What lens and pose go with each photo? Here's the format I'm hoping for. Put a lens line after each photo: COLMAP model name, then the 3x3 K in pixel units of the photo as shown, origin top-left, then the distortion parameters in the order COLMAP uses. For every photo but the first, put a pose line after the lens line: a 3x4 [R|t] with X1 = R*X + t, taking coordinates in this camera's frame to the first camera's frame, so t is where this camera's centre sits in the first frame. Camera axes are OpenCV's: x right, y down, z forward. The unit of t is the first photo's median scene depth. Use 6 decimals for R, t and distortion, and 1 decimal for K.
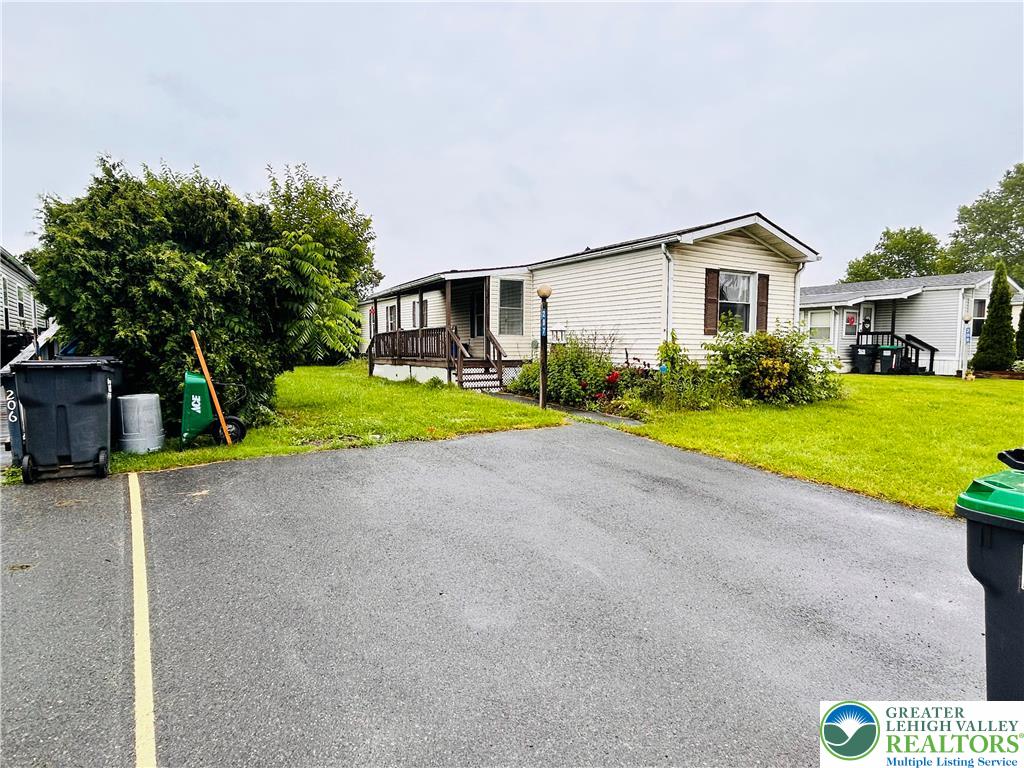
lens RADIAL K [[583.3, 0, 512.6], [0, 583.3, 383.5], [0, 0, 1]] dist [-0.005458, 0.003004]
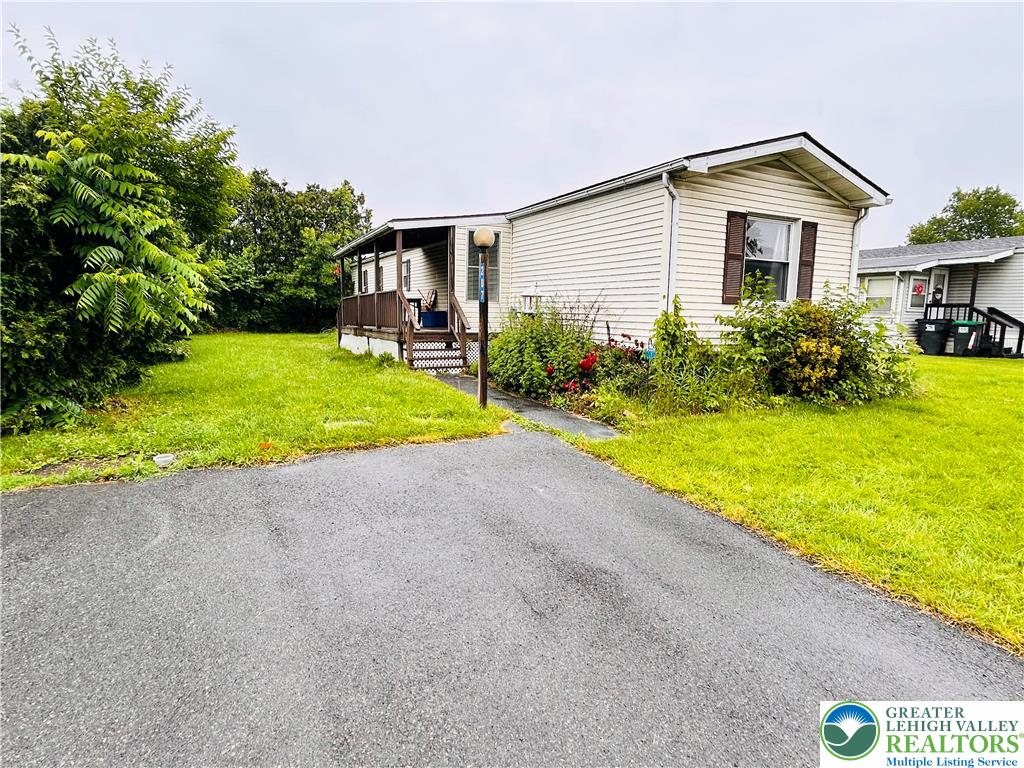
lens RADIAL K [[583.3, 0, 515.2], [0, 583.3, 383.4], [0, 0, 1]] dist [-0.005458, 0.003004]
pose [[0.997968, 0.021269, -0.060061, 0.119057], [-0.017916, 0.998280, 0.055815, -0.021095], [0.061145, -0.054626, 0.996633, 0.258375]]
